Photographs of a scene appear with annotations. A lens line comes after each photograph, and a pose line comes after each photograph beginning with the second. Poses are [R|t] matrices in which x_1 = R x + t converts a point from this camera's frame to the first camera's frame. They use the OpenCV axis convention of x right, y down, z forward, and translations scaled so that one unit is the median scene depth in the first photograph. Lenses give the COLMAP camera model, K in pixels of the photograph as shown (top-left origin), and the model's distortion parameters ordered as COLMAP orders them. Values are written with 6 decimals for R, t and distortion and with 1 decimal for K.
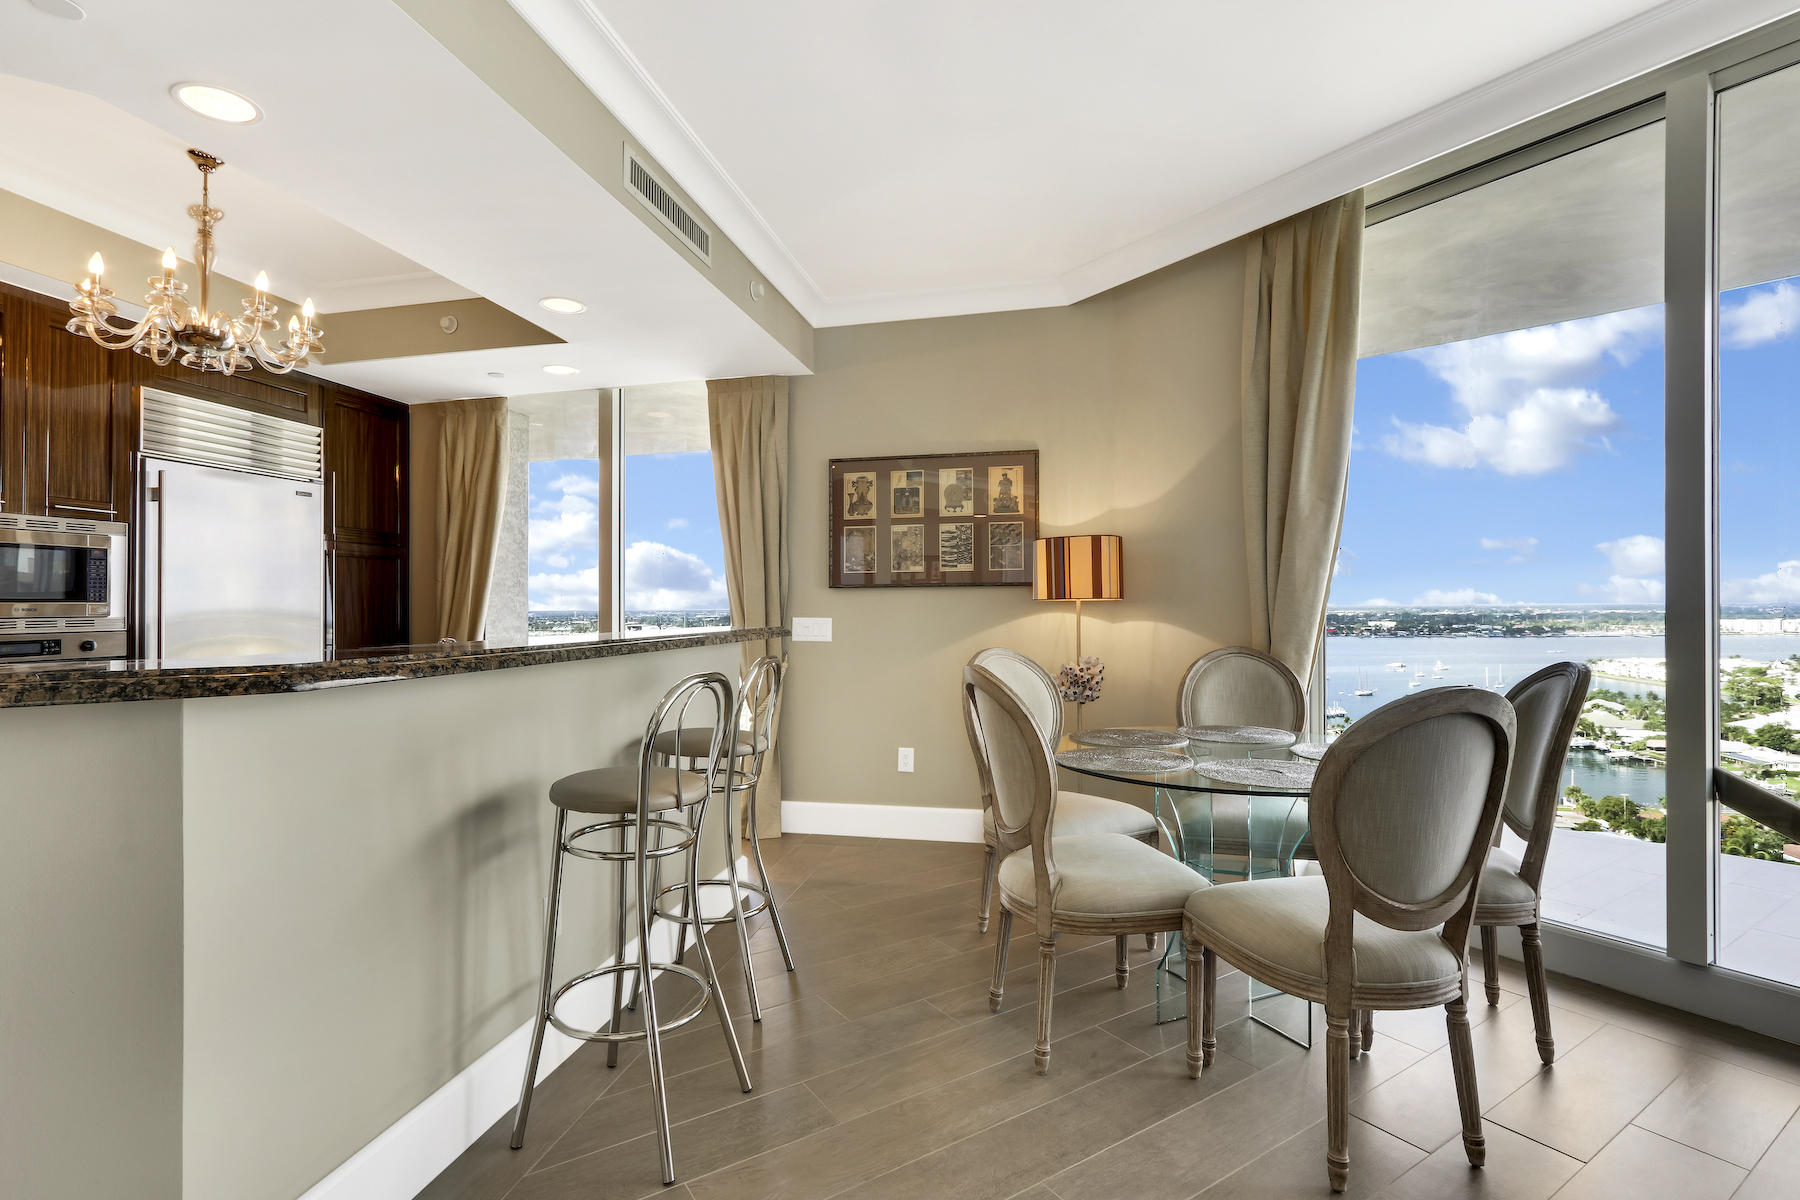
lens RADIAL K [[857.0, 0, 874.2], [0, 857.0, 598.5], [0, 0, 1]] dist [-0.015630, 0.000676]
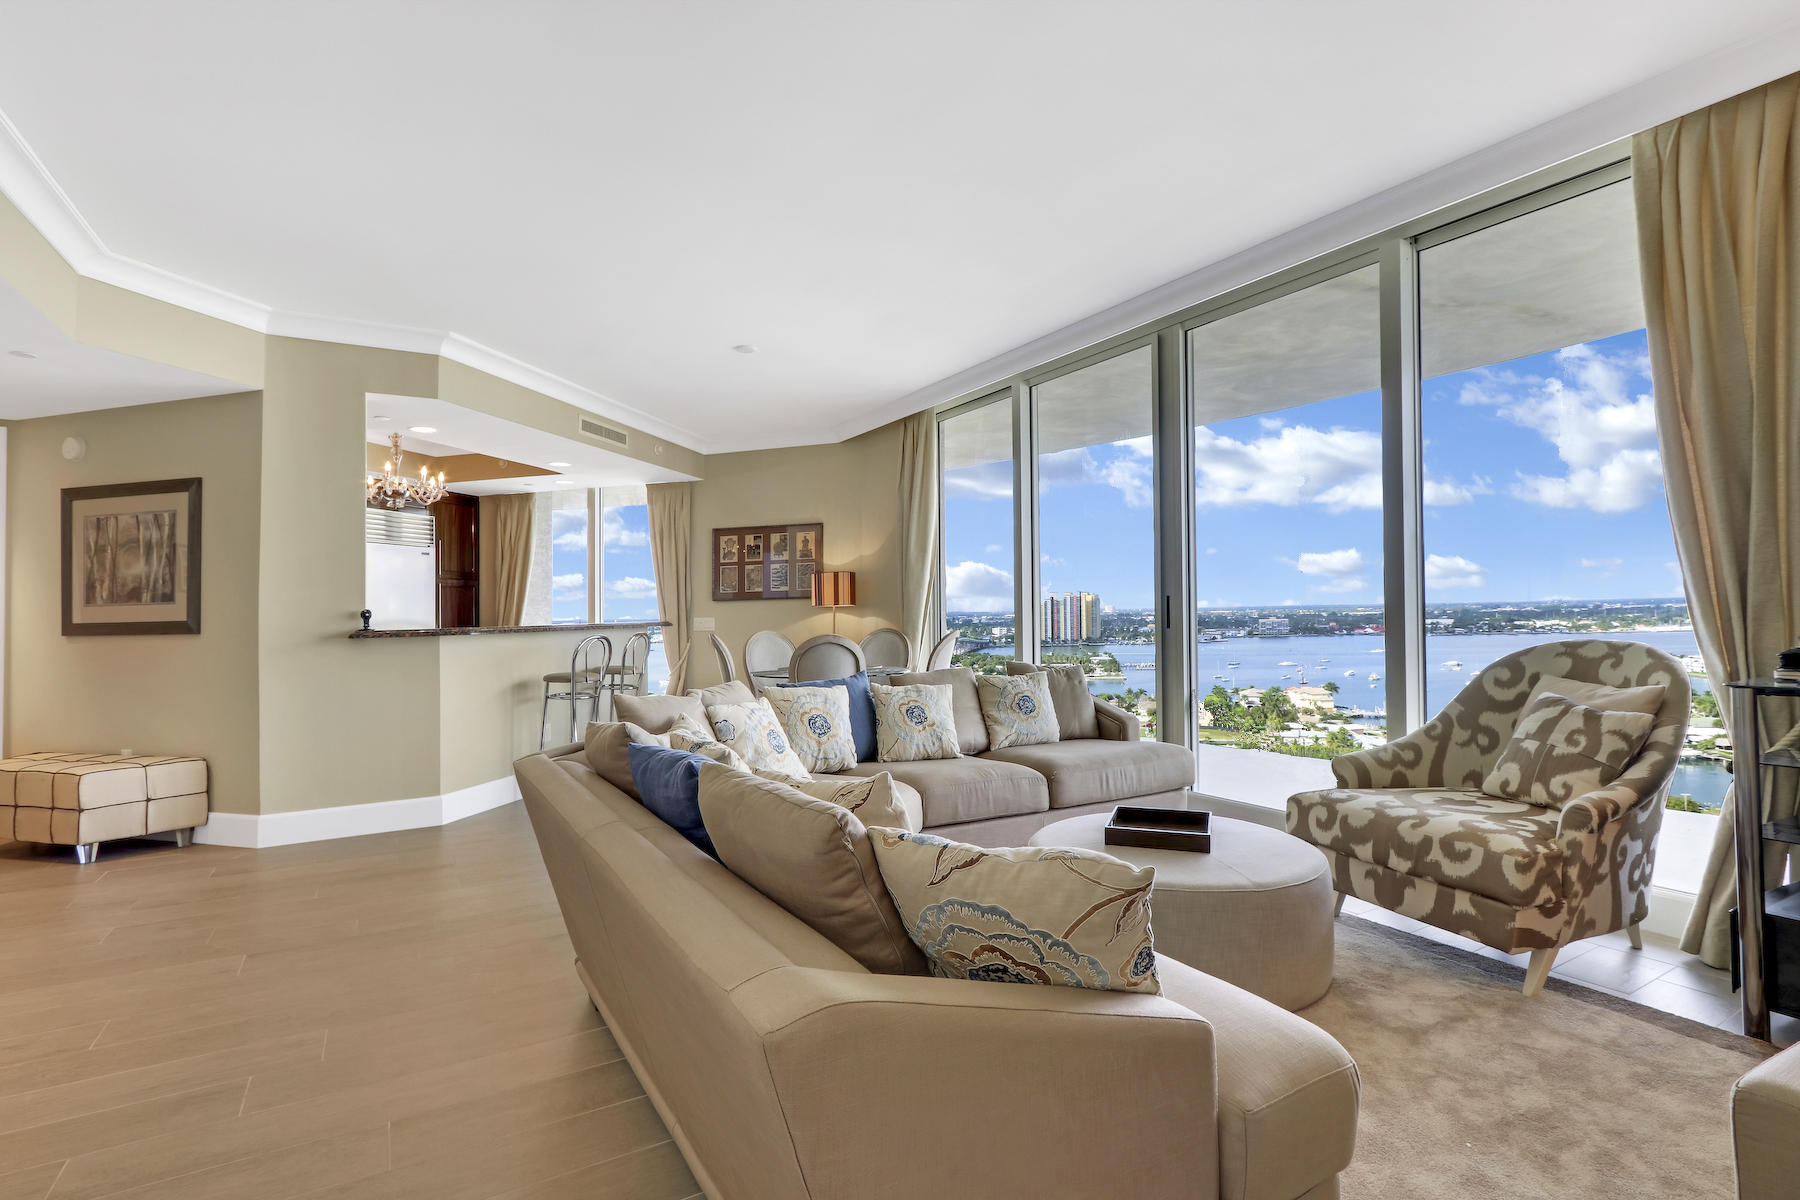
lens RADIAL K [[857.0, 0, 874.2], [0, 857.0, 598.5], [0, 0, 1]] dist [-0.015630, 0.000676]
pose [[0.998916, -0.015059, -0.044047, 0.380065], [0.014803, 0.999872, -0.006146, -0.001198], [0.044134, 0.005487, 0.999011, -0.807072]]
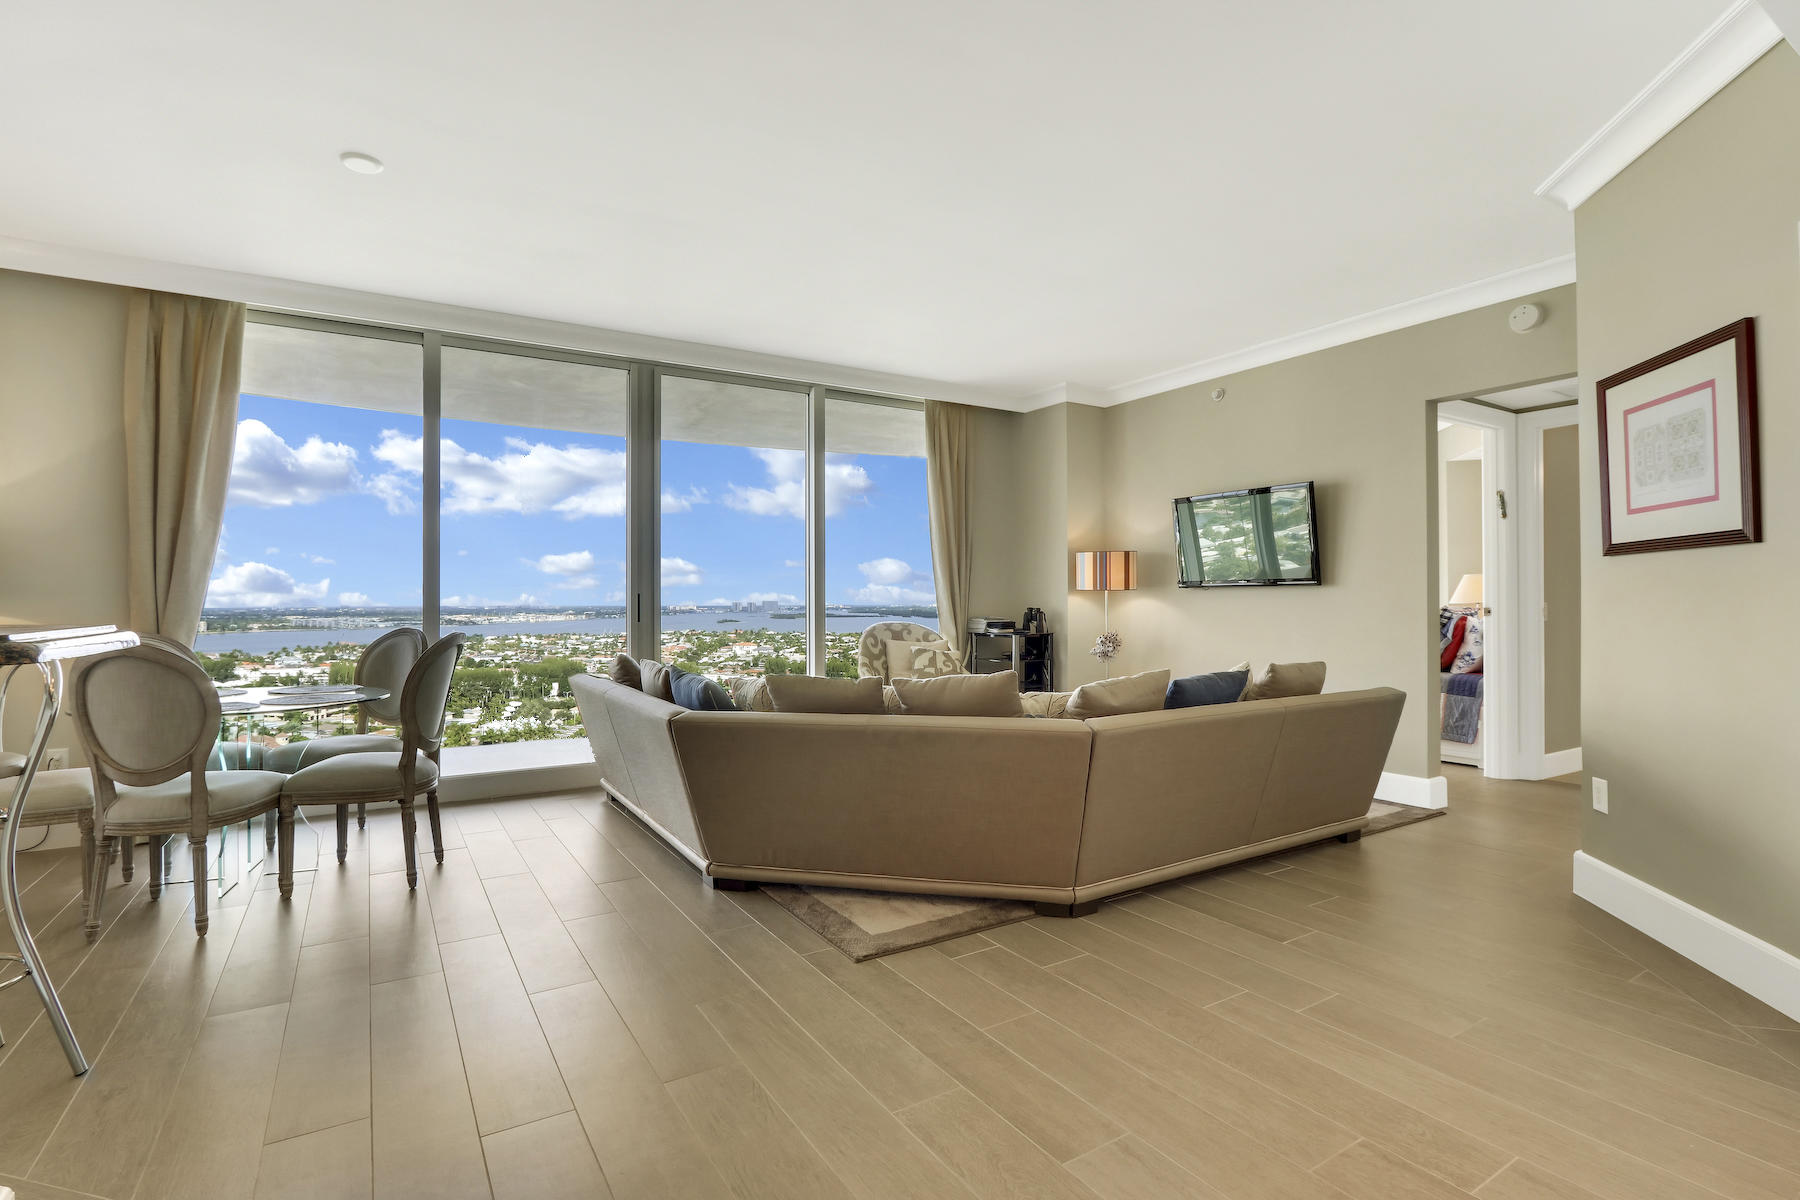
lens RADIAL K [[845.3, 0, 879.3], [0, 845.3, 603.4], [0, 0, 1]] dist [-0.018544, 0.000103]
pose [[0.026031, 0.004517, 0.999651, -0.566555], [-0.004693, 0.999979, -0.004396, 0.012395], [-0.999650, -0.004577, 0.026052, -0.060532]]
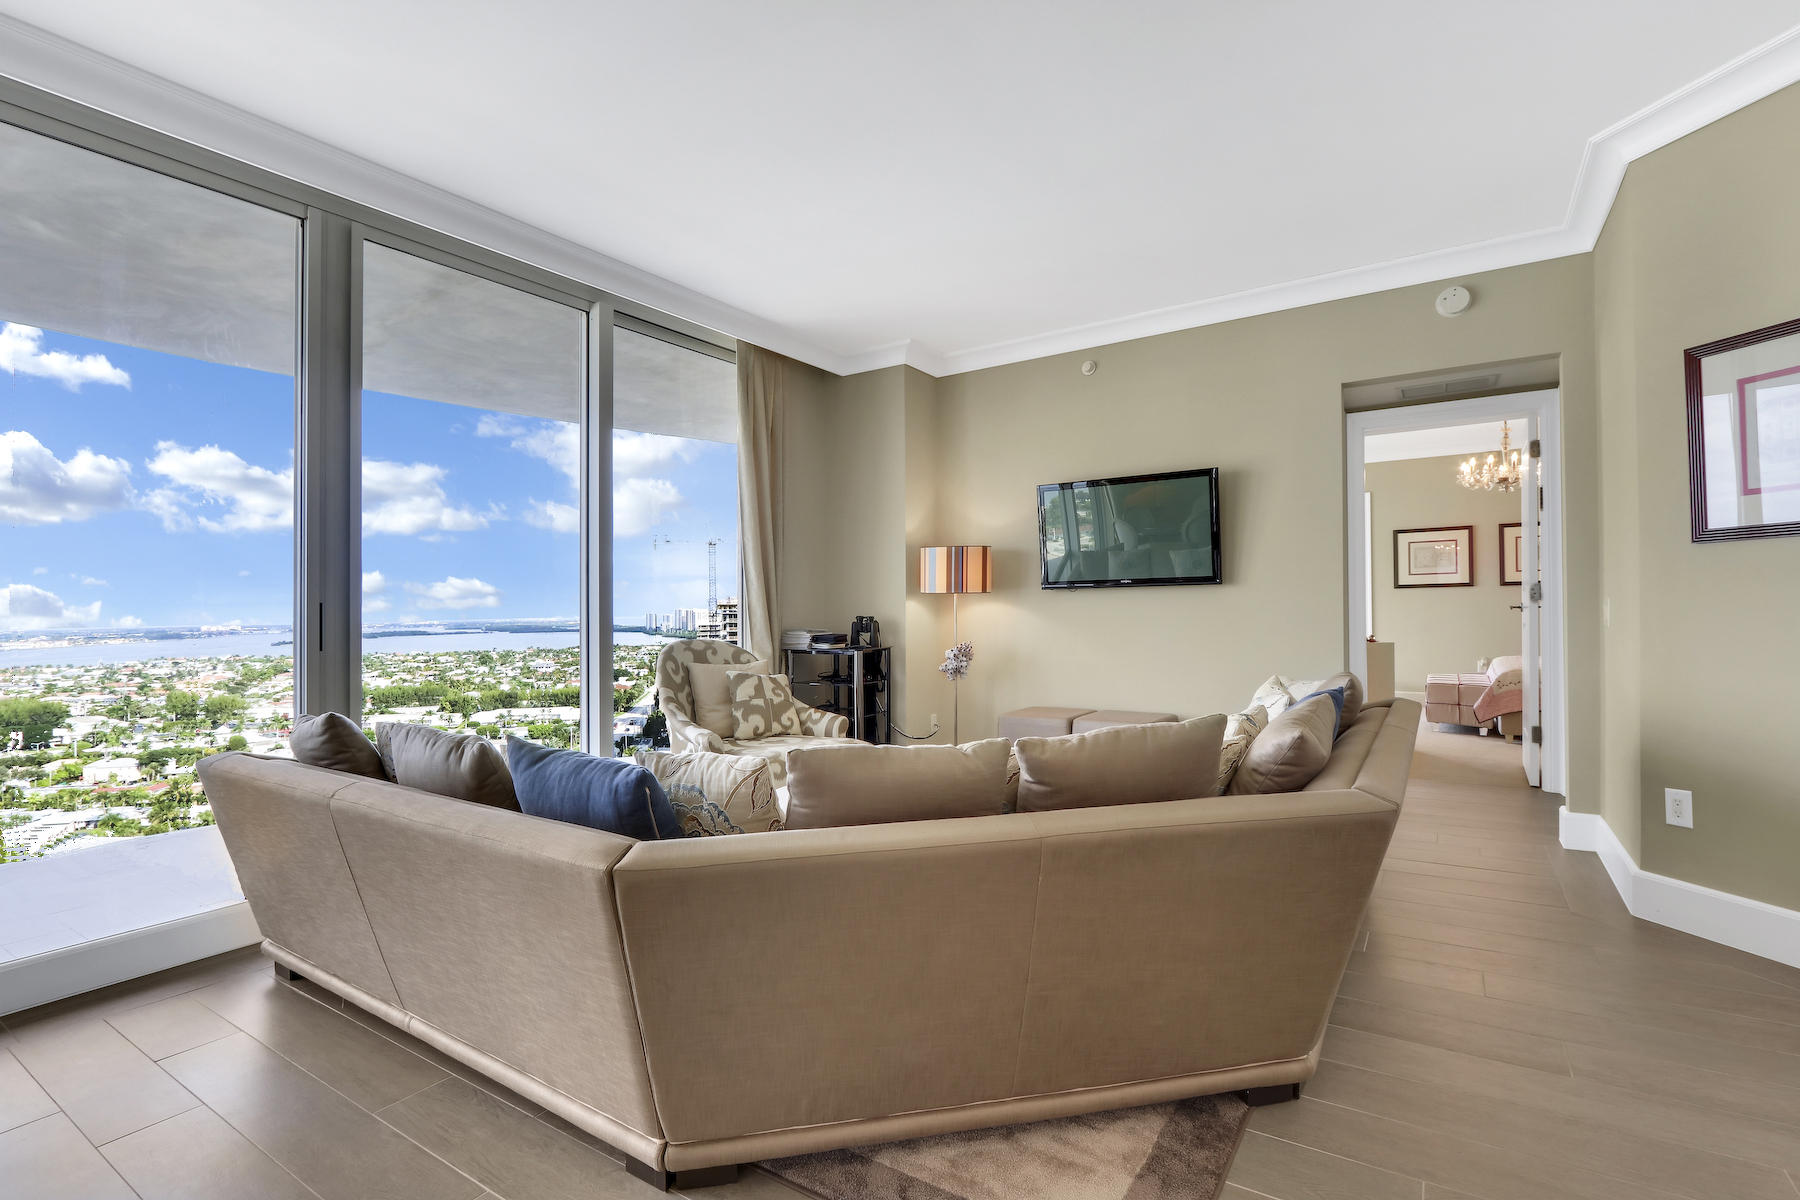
lens RADIAL K [[857.0, 0, 874.2], [0, 857.0, 598.5], [0, 0, 1]] dist [-0.015630, 0.000676]
pose [[-0.389704, 0.025262, 0.920594, -0.186617], [0.014999, 0.999665, -0.021082, 0.013270], [-0.920818, 0.005592, -0.389952, 0.176400]]
